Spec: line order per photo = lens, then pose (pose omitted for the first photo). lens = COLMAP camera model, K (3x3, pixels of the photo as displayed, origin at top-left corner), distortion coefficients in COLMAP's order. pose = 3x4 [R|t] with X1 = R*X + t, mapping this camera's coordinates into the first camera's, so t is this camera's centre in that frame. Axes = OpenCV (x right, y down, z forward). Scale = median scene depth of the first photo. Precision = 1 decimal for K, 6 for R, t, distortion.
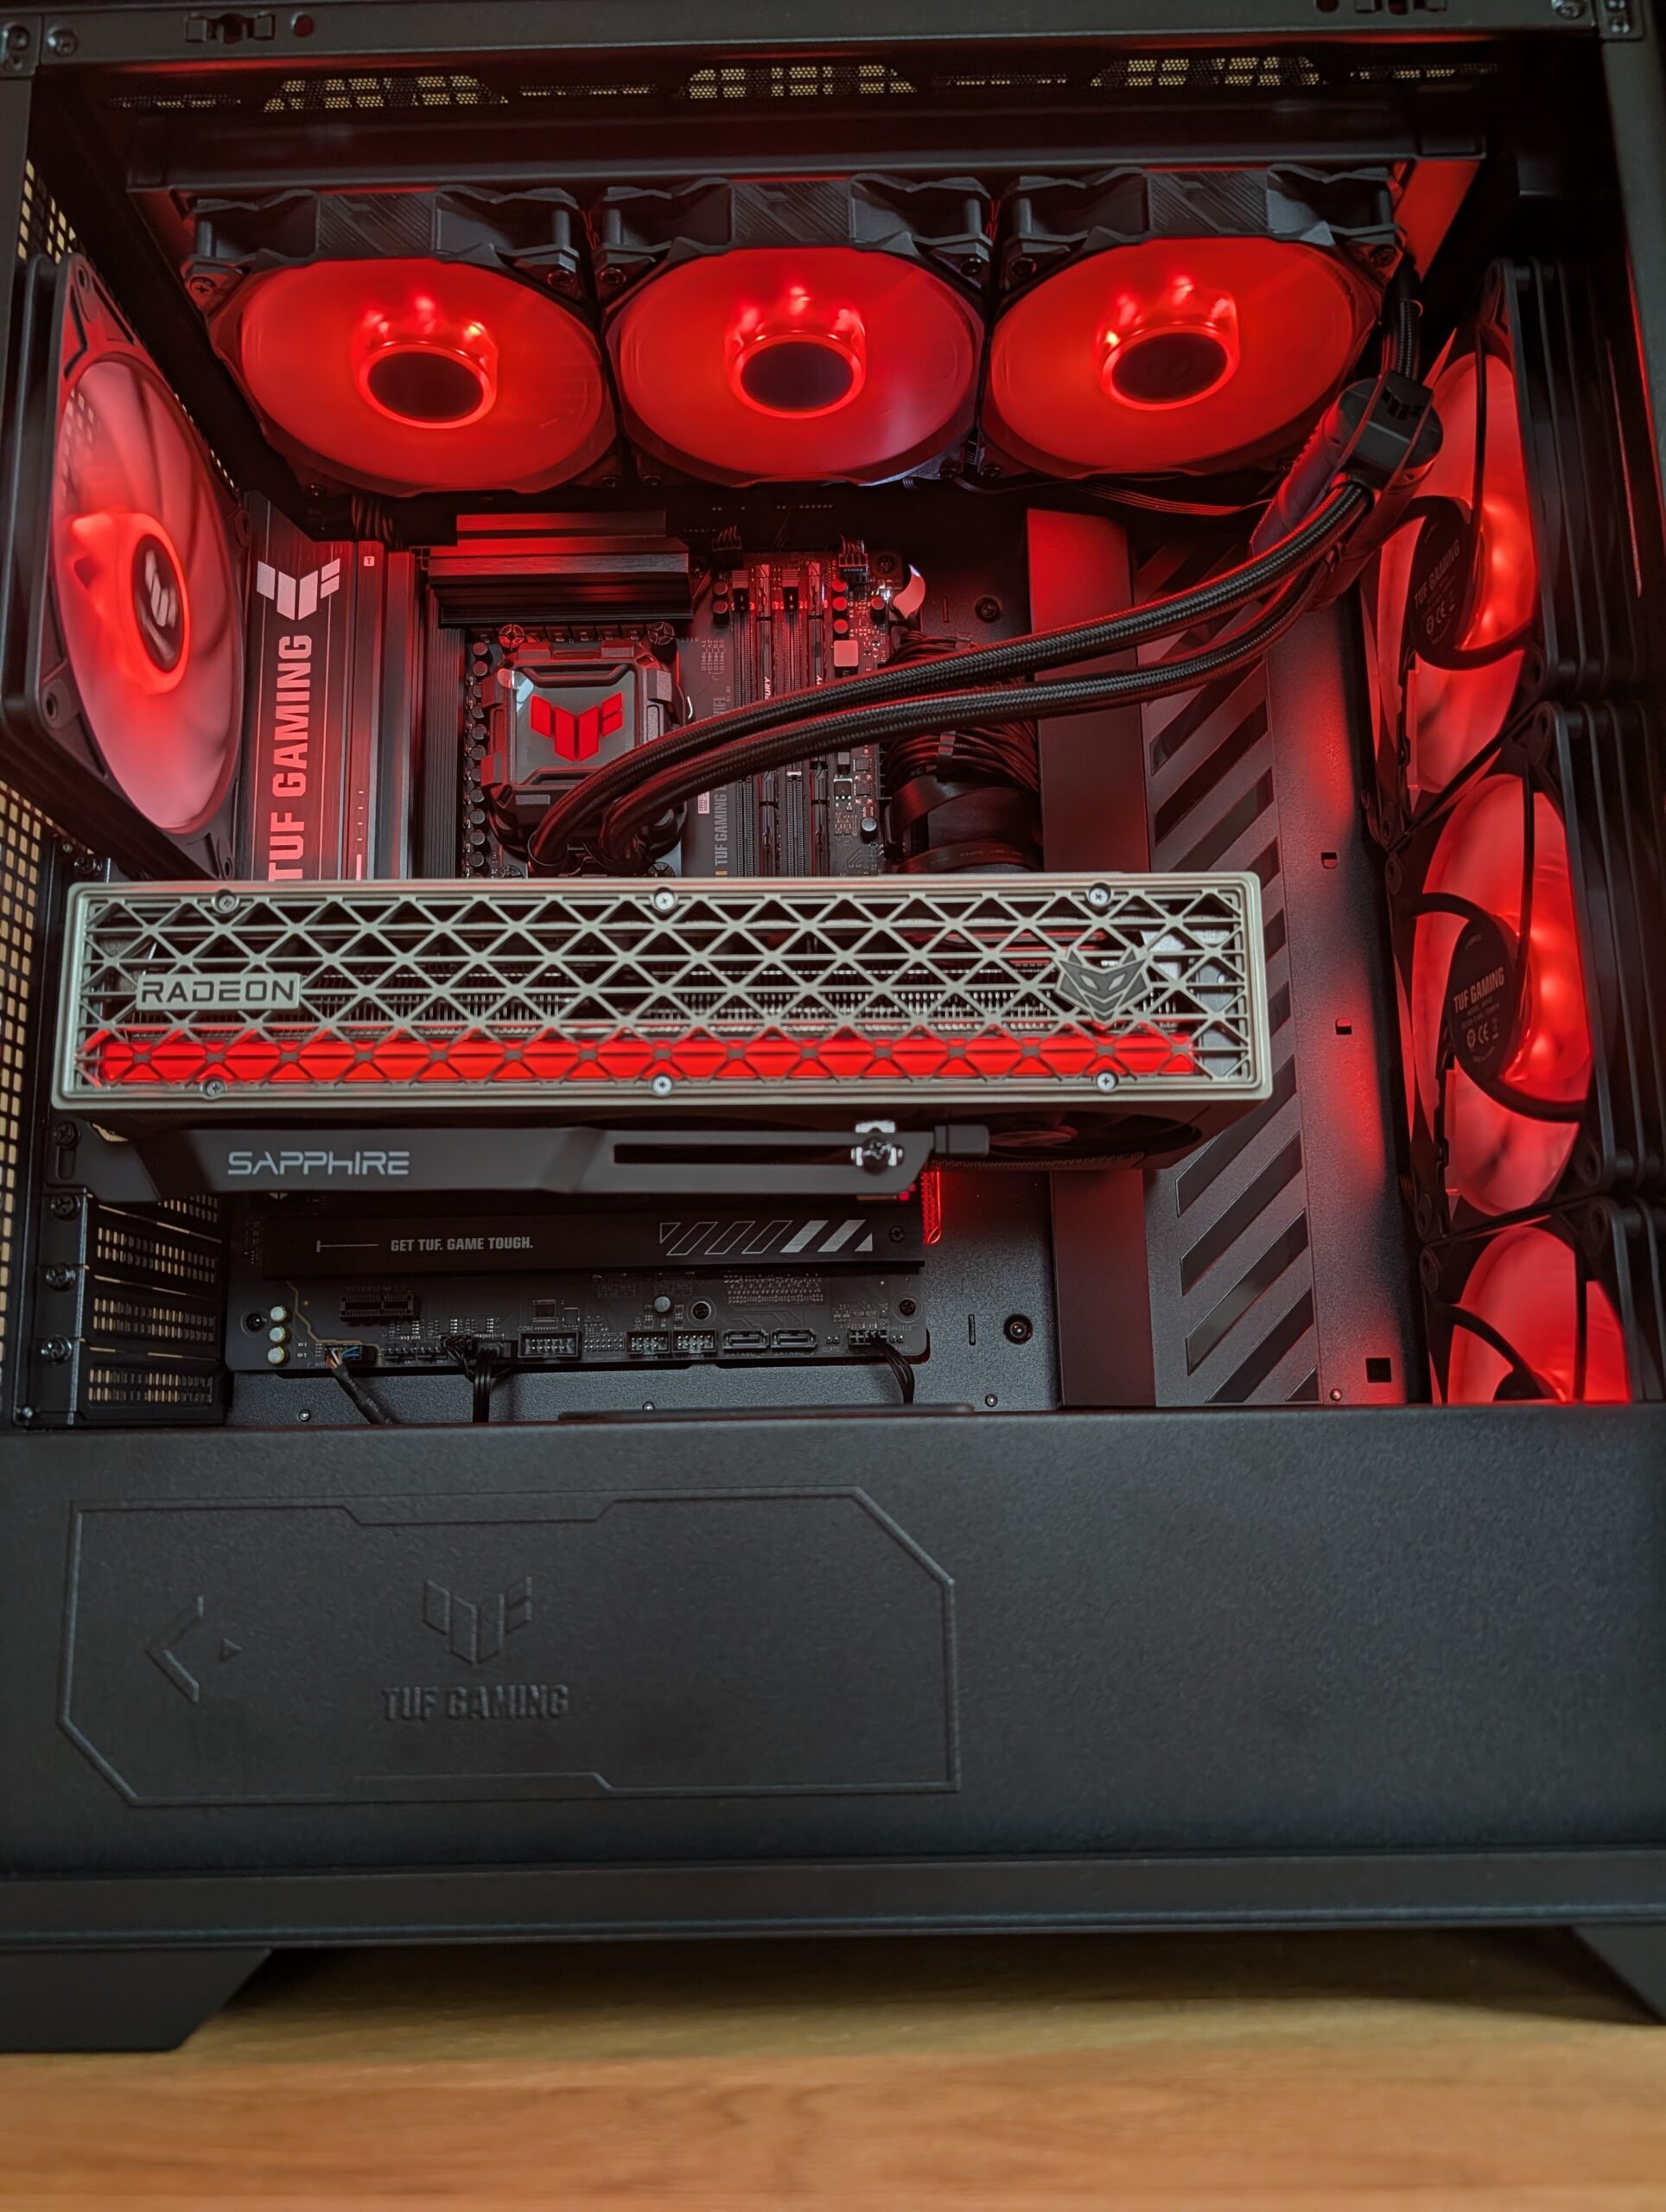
lens RADIAL K [[1642.1, 0, 795.9], [0, 1642.1, 1082.0], [0, 0, 1]] dist [-0.002849, -0.000860]
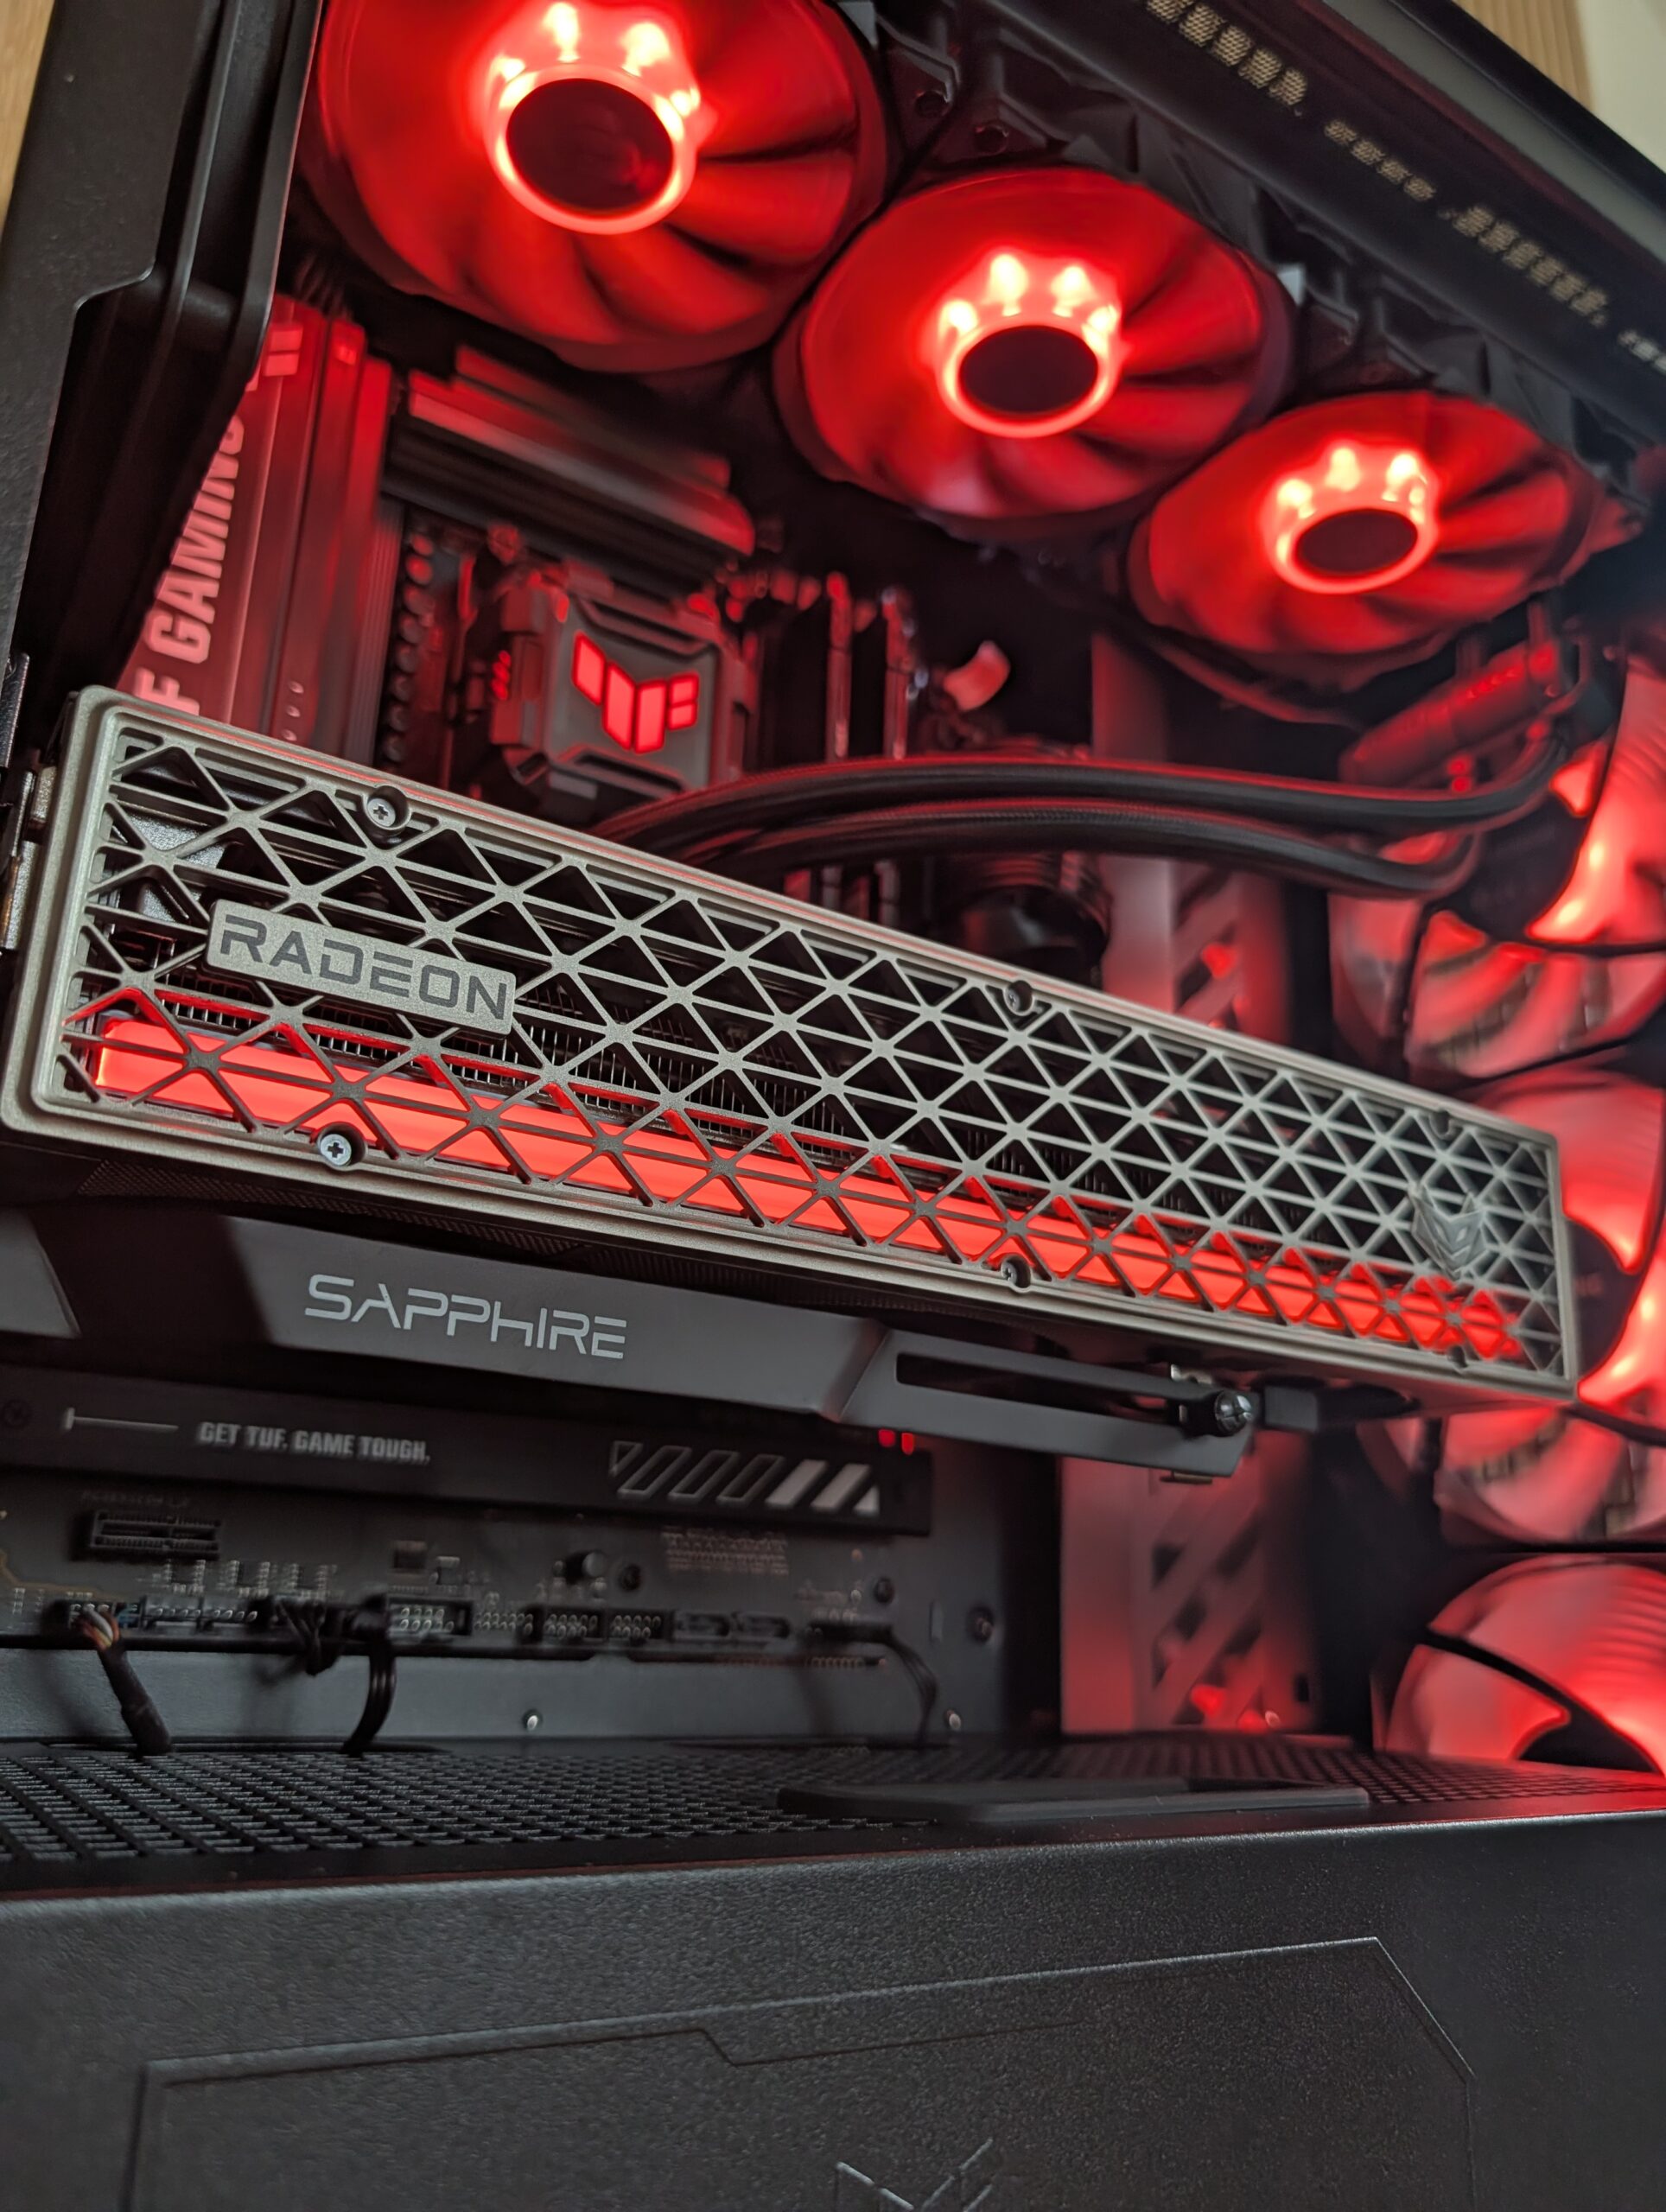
lens RADIAL K [[1666.8, 0, 833.0], [0, 1666.8, 1106.0], [0, 0, 1]] dist [-0.003093, -0.002067]
pose [[0.829702, 0.205967, 0.518817, -0.493742], [-0.159506, 0.978164, -0.133240, 0.035166], [-0.534931, 0.027795, 0.844438, 0.465233]]
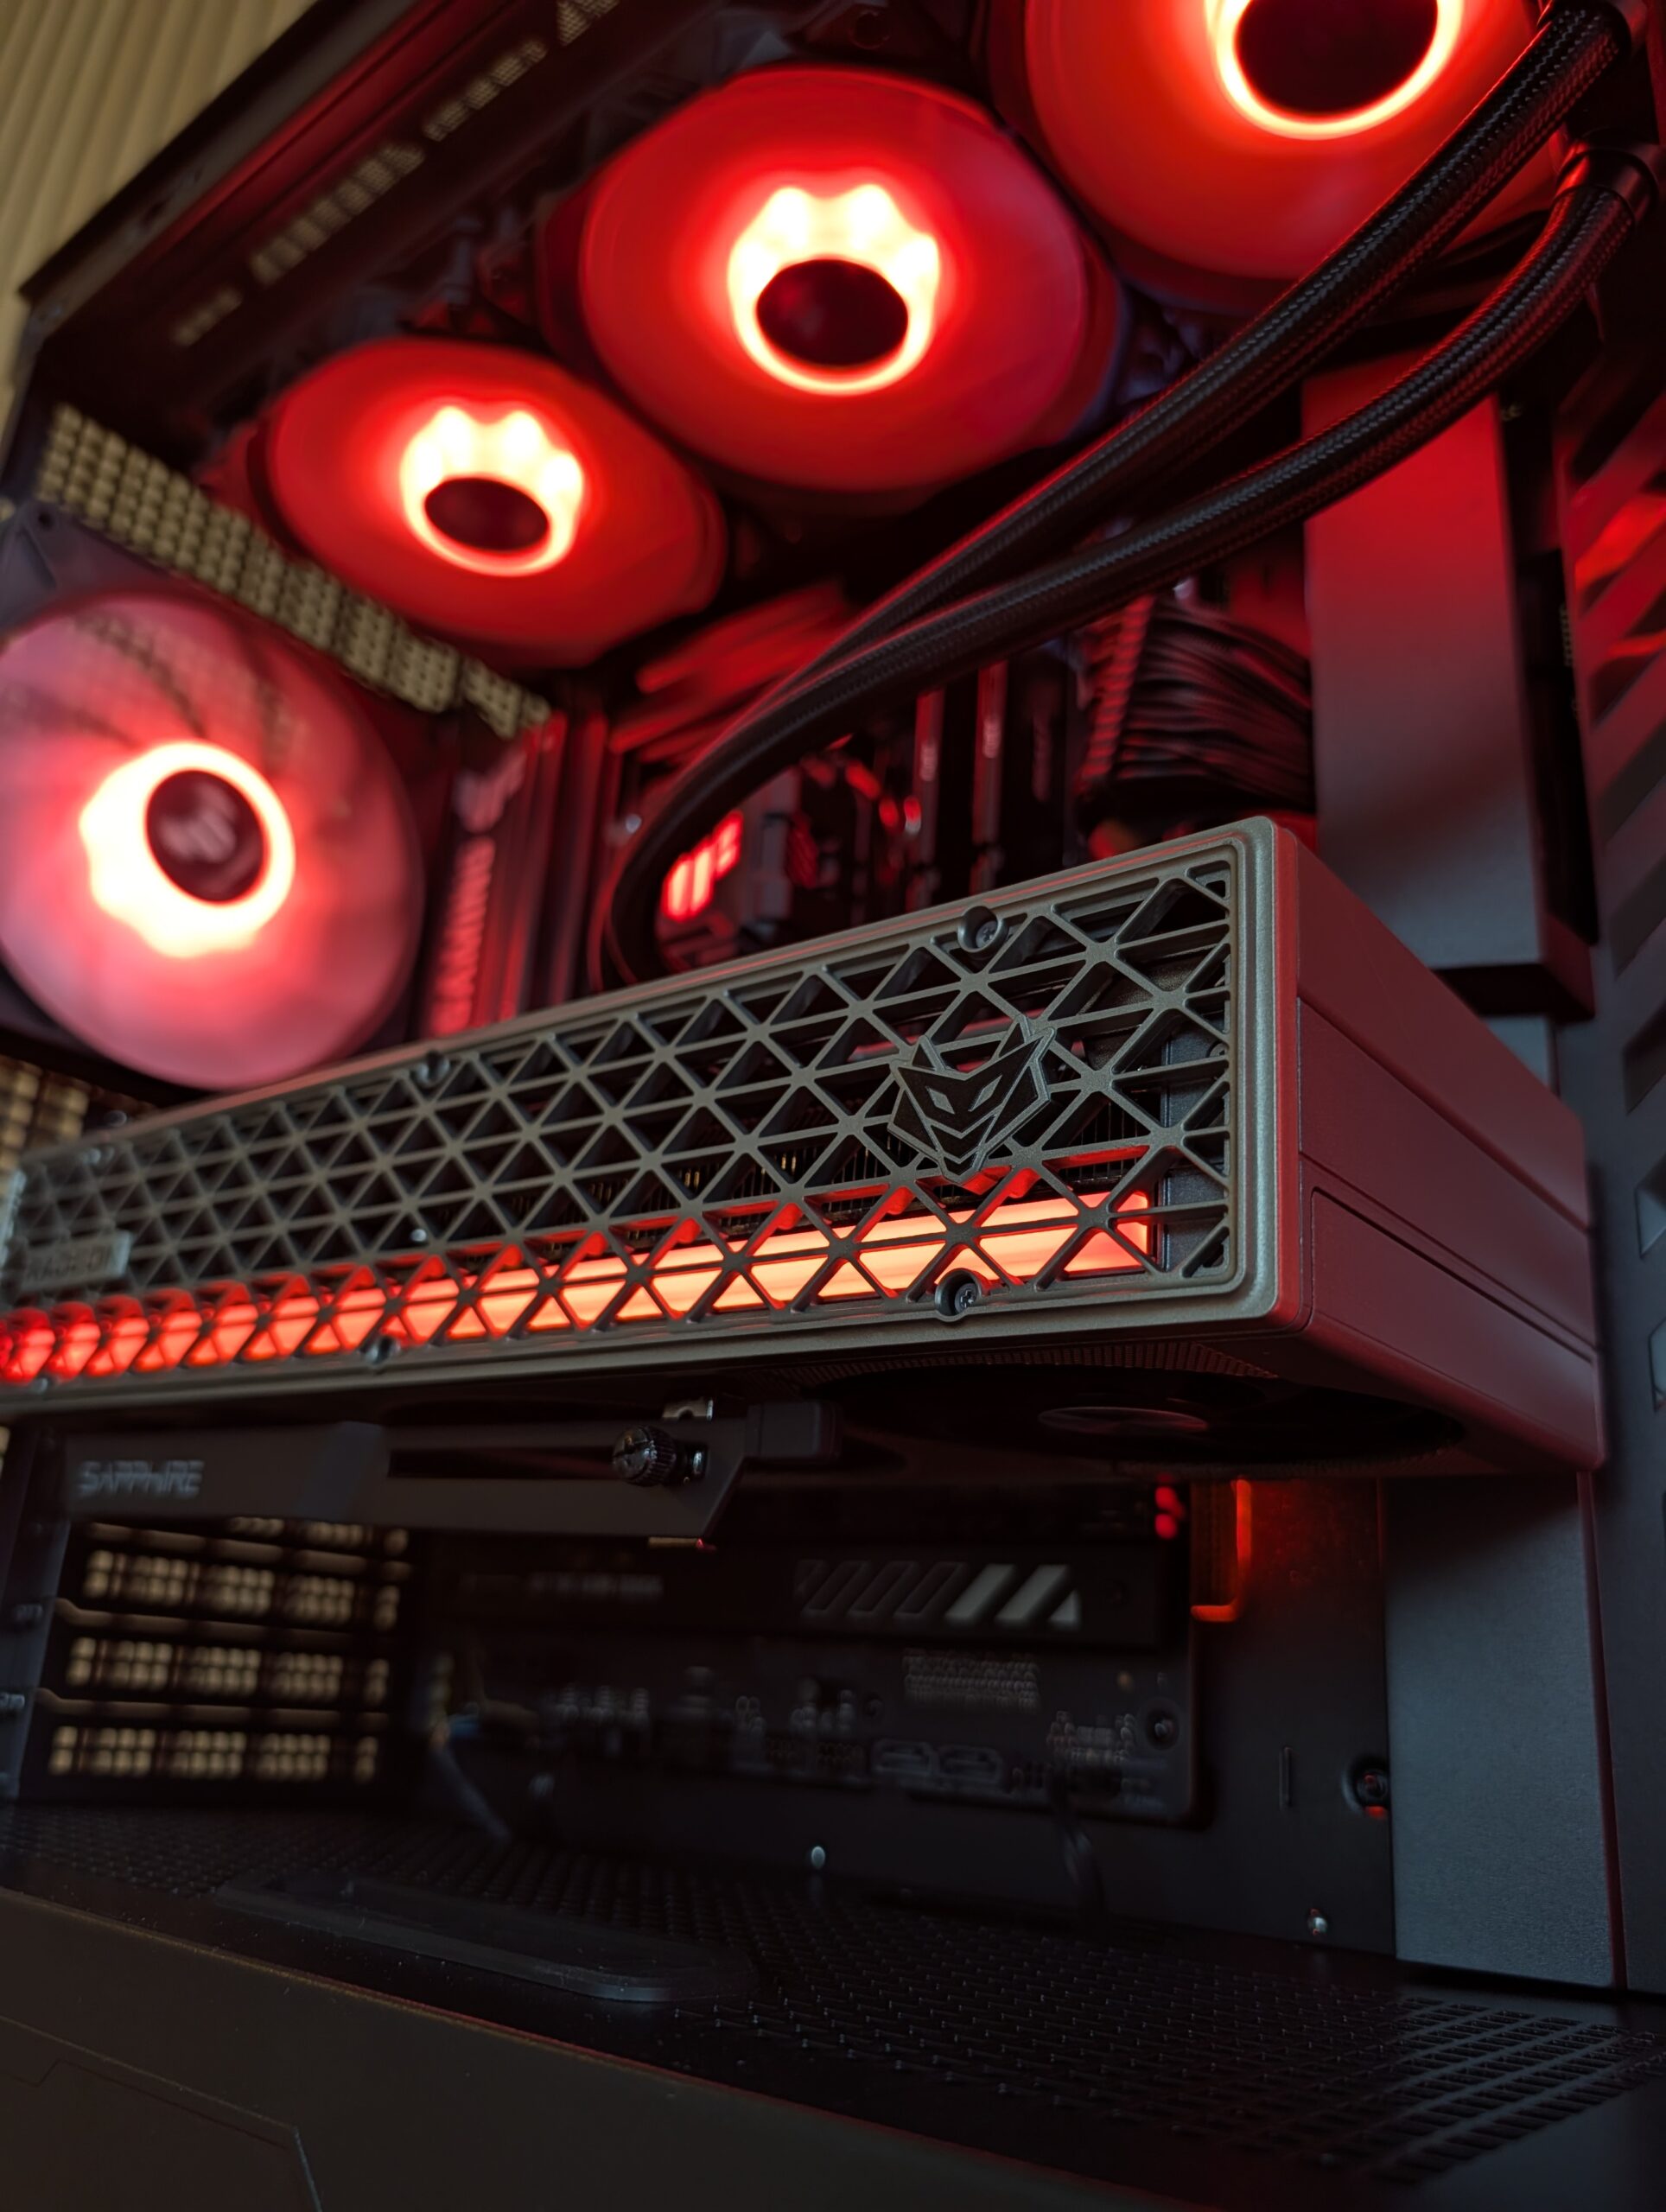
lens RADIAL K [[1701.5, 0, 833.0], [0, 1701.5, 1106.0], [0, 0, 1]] dist [-0.045908, 0.000379]
pose [[0.784113, -0.138790, -0.604900, 0.459777], [0.043416, 0.984553, -0.169619, 0.026261], [0.619097, 0.106738, 0.778027, 0.571051]]
